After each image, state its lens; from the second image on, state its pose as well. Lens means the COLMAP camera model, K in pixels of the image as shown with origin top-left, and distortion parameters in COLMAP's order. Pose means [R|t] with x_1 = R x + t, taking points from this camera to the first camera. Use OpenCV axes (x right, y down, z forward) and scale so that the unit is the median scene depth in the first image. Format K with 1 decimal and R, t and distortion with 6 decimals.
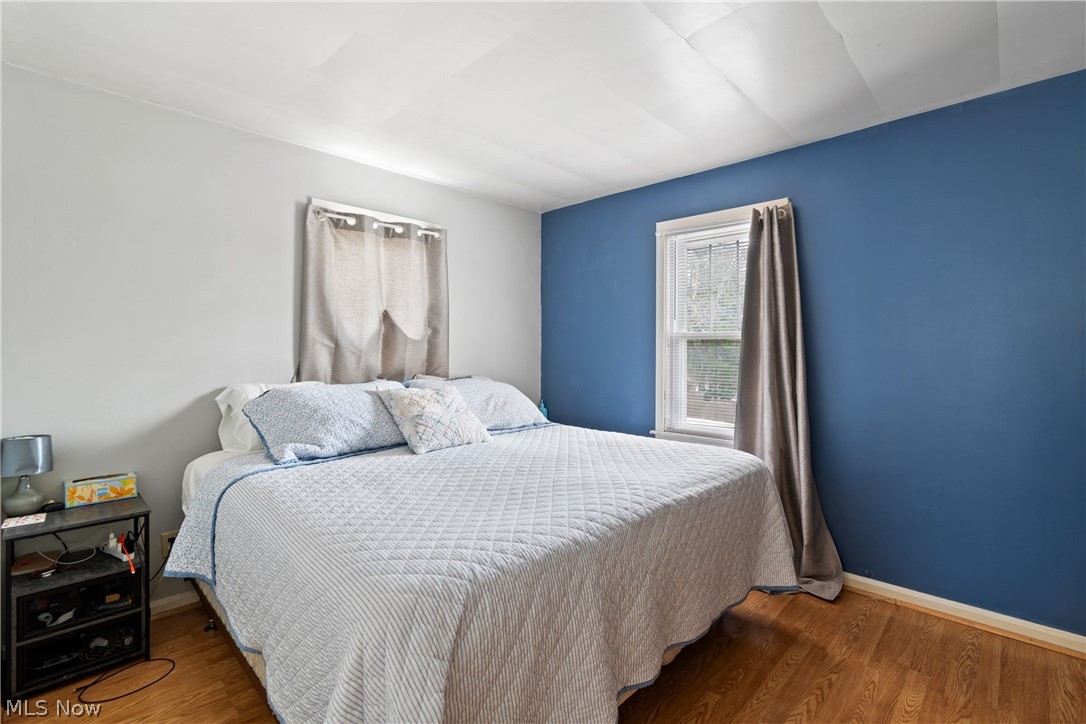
lens RADIAL K [[491.5, 0, 554.5], [0, 491.5, 358.1], [0, 0, 1]] dist [-0.001727, -0.000138]
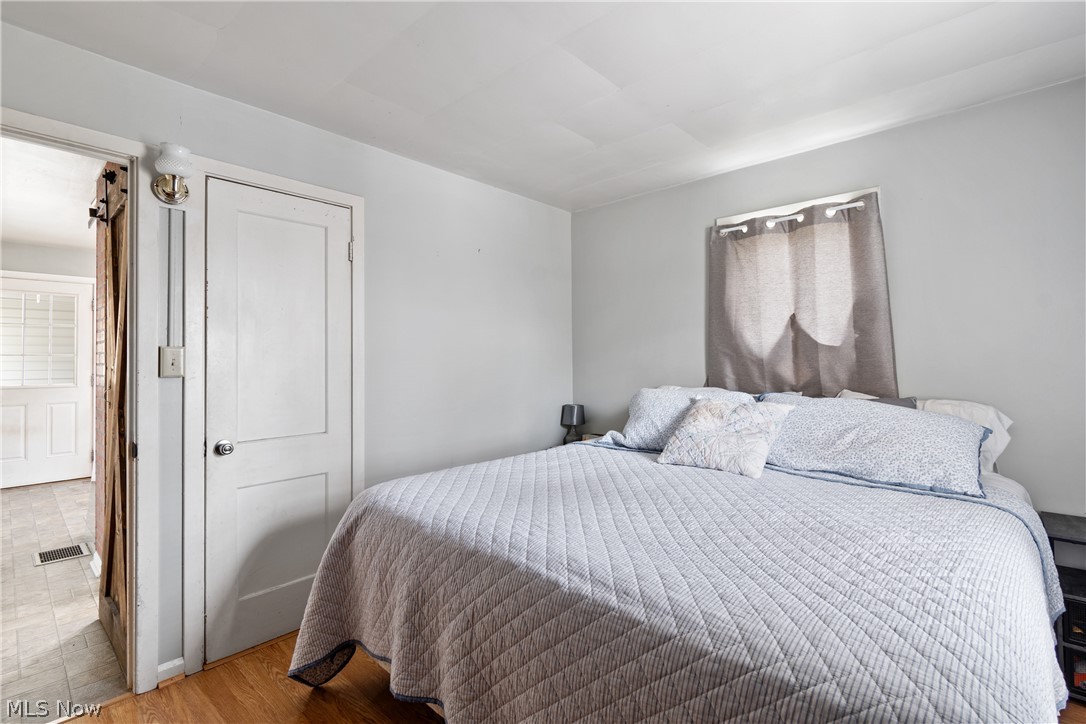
lens RADIAL K [[491.5, 0, 554.5], [0, 491.5, 358.1], [0, 0, 1]] dist [-0.001727, -0.000138]
pose [[0.027165, 0.000725, -0.999631, 0.559502], [-0.012145, 0.999926, 0.000396, -0.013178], [0.999557, 0.012130, 0.027171, 0.581909]]
